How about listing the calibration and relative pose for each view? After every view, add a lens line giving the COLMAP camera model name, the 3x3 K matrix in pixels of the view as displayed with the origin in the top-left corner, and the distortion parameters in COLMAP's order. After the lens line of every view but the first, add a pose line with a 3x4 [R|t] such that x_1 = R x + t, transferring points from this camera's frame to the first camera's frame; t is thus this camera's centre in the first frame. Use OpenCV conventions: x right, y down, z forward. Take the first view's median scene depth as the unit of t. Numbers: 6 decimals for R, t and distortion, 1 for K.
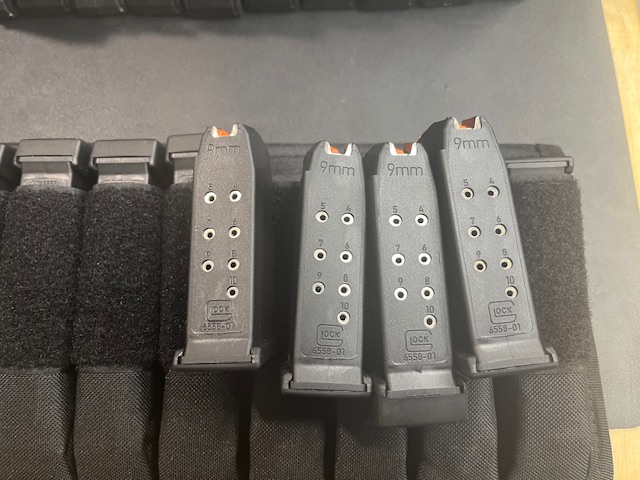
lens RADIAL K [[483.9, 0, 323.3], [0, 483.9, 240.6], [0, 0, 1]] dist [0.003697, -0.001560]
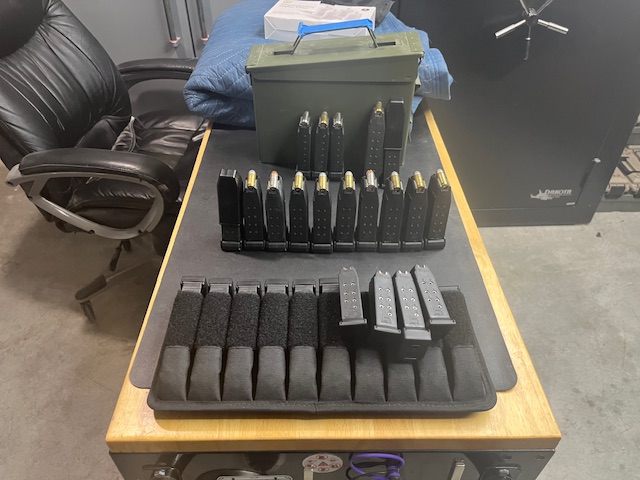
lens RADIAL K [[480.0, 0, 318.1], [0, 480.0, 239.8], [0, 0, 1]] dist [0.000602, -0.000255]
pose [[0.999188, 0.030023, 0.026868, -0.316232], [-0.008942, 0.815485, -0.578709, 0.949001], [-0.039285, 0.577999, 0.815091, -1.103134]]
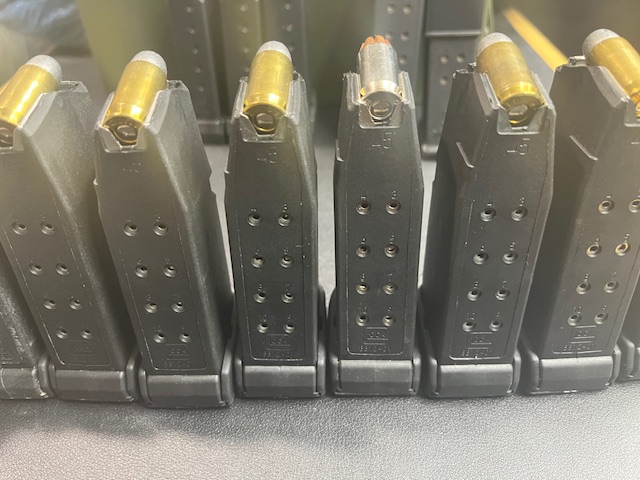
lens RADIAL K [[483.9, 0, 318.0], [0, 483.9, 239.2], [0, 0, 1]] dist [0.003697, -0.001560]
pose [[0.999444, 0.001891, -0.033296, -0.040367], [-0.021712, 0.794712, -0.606598, -0.264483], [0.025313, 0.606984, 0.794311, 0.392194]]
